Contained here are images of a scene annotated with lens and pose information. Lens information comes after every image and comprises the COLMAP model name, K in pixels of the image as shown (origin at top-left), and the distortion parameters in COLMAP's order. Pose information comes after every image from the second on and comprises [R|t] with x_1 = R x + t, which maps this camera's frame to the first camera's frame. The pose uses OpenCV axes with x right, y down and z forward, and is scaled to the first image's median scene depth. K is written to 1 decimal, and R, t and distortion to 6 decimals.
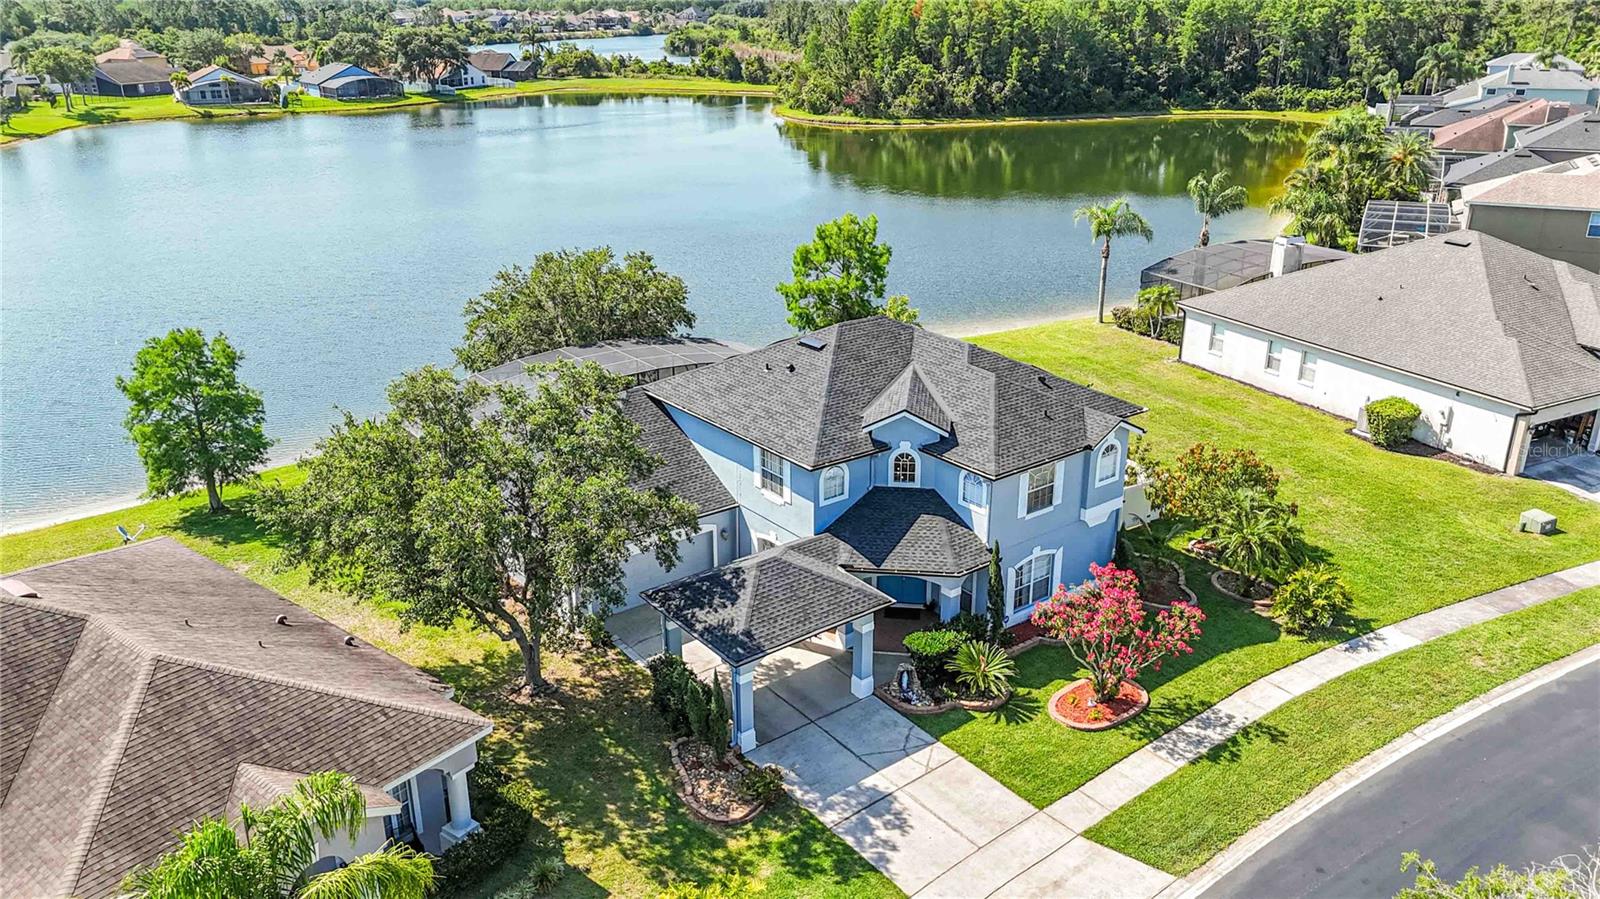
lens RADIAL K [[1175.5, 0, 796.8], [0, 1175.5, 466.9], [0, 0, 1]] dist [0.063564, -0.056748]
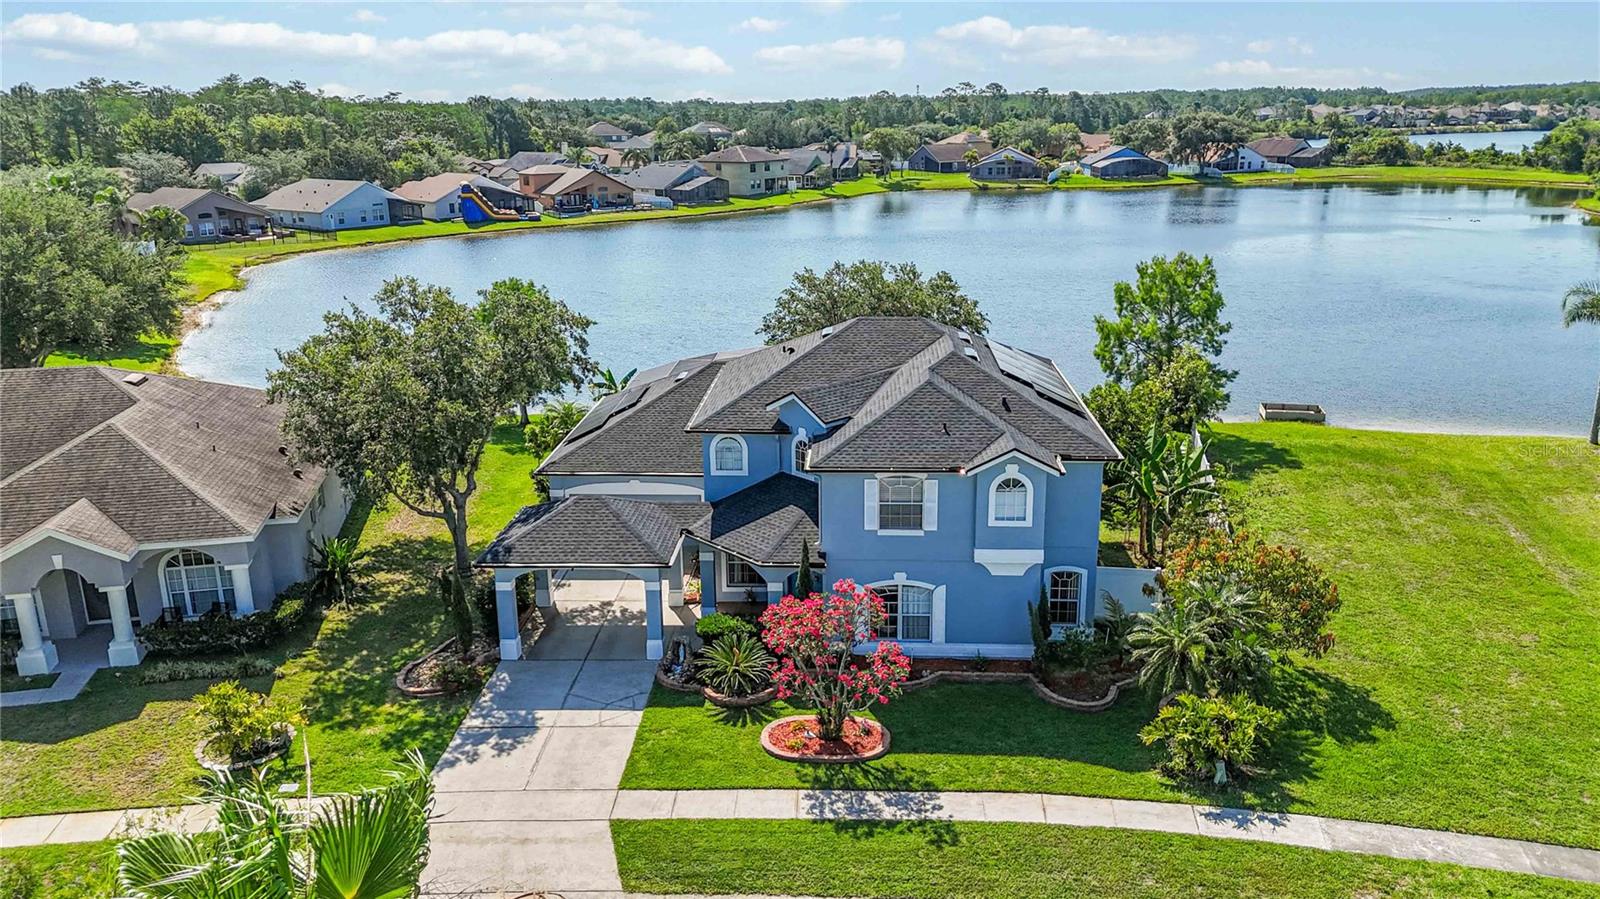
lens RADIAL K [[1175.5, 0, 795.6], [0, 1175.5, 439.3], [0, 0, 1]] dist [0.063564, -0.056748]
pose [[0.759174, 0.172341, -0.627657, 0.636756], [-0.233850, 0.972142, -0.015920, 0.003167], [0.607428, 0.158863, 0.778327, 0.237818]]
